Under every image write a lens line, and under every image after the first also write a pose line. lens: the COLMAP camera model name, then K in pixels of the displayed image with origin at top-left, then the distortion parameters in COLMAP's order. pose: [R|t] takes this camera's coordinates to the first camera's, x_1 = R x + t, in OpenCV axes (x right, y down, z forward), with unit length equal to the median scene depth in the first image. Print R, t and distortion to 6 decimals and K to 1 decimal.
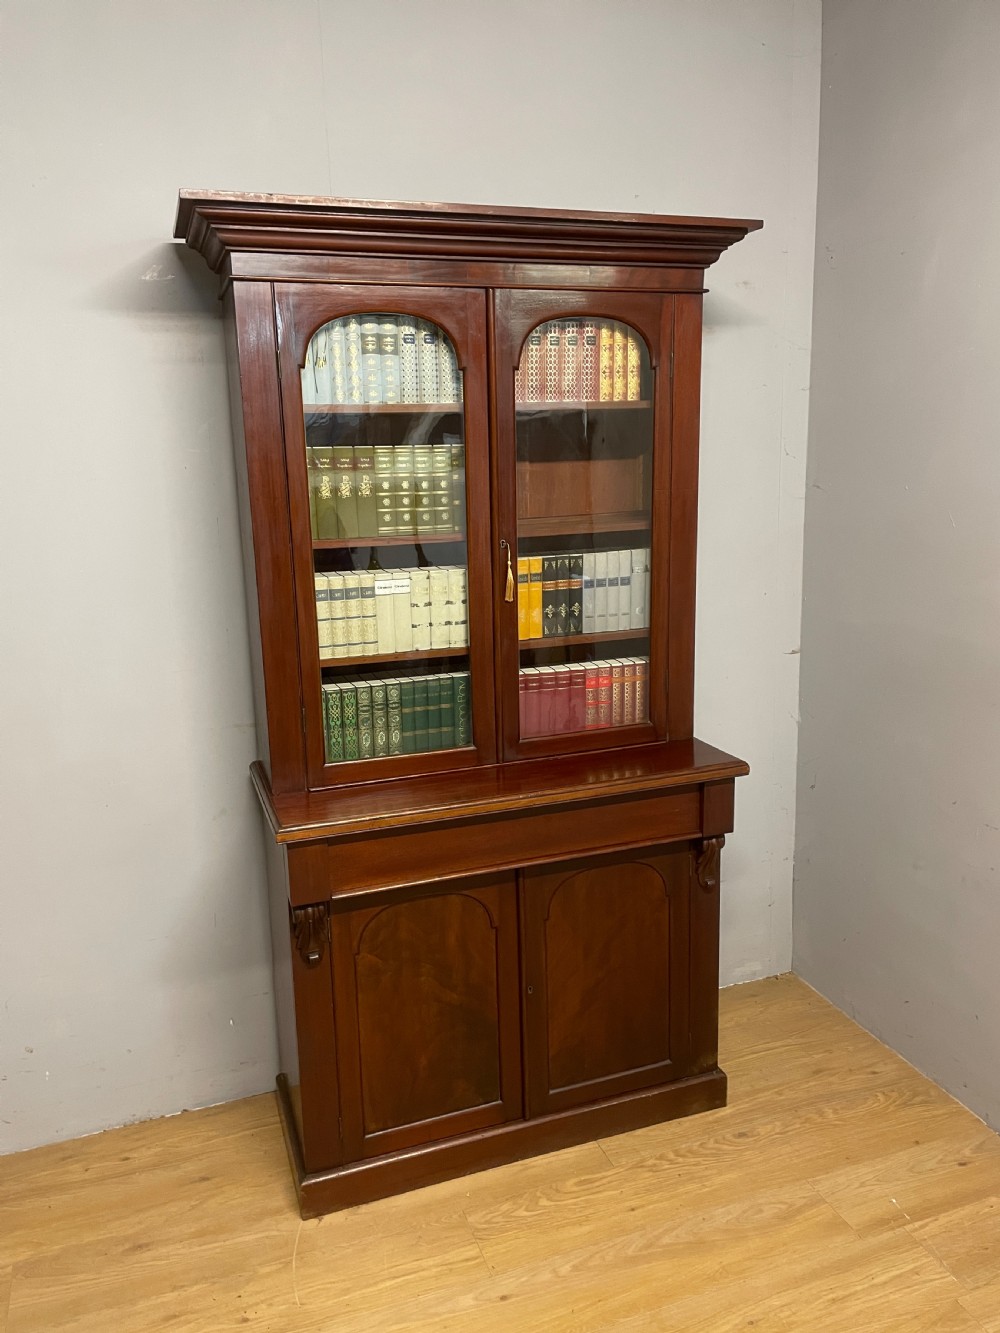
lens RADIAL K [[1010.6, 0, 491.2], [0, 1010.6, 660.8], [0, 0, 1]] dist [0.095681, -0.124769]
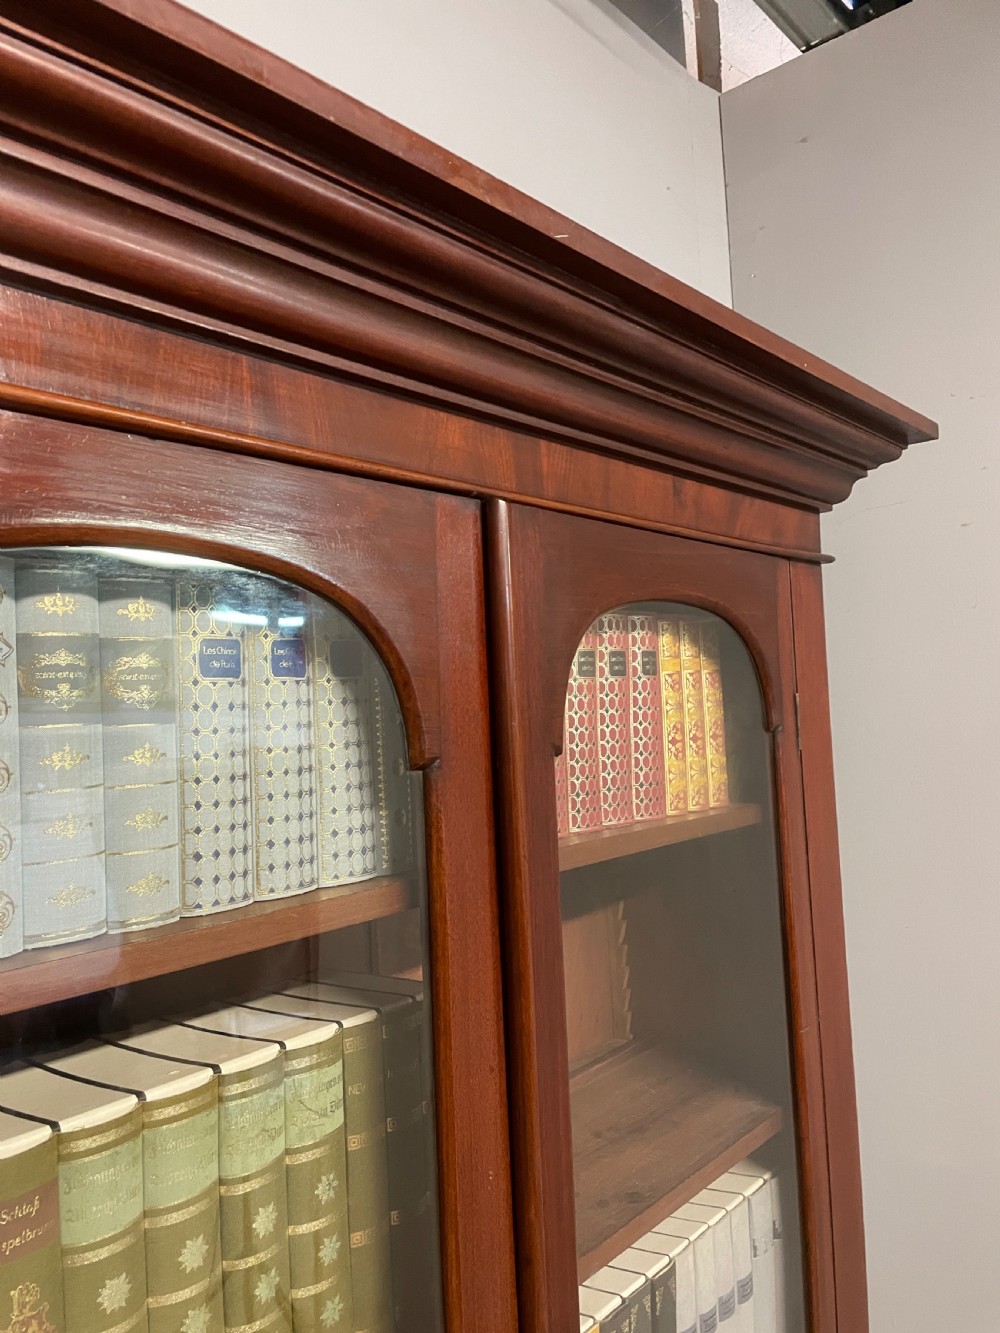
lens RADIAL K [[1010.6, 0, 484.0], [0, 1010.6, 678.1], [0, 0, 1]] dist [0.095681, -0.124769]
pose [[0.872688, -0.001077, 0.488278, -0.137182], [0.129467, 0.964715, -0.229266, -0.231186], [-0.470802, 0.263294, 0.842034, 0.716485]]
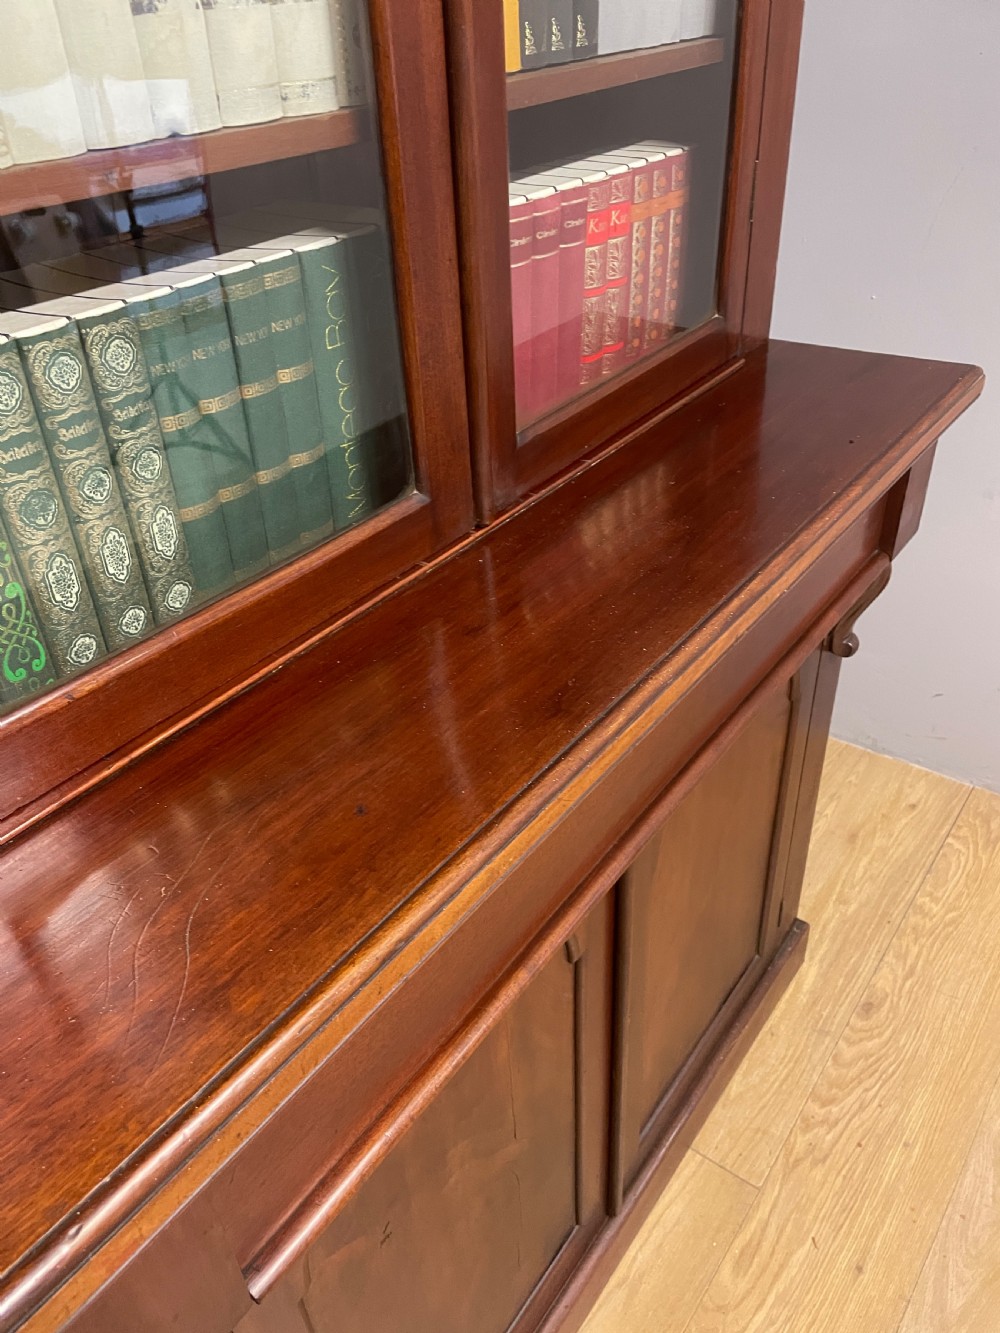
lens RADIAL K [[1010.6, 0, 491.5], [0, 1010.6, 678.9], [0, 0, 1]] dist [0.095681, -0.124769]
pose [[0.831969, -0.329865, 0.446113, -0.154585], [0.142273, 0.904019, 0.403122, 0.016052], [-0.536270, -0.271915, 0.799047, 0.748139]]
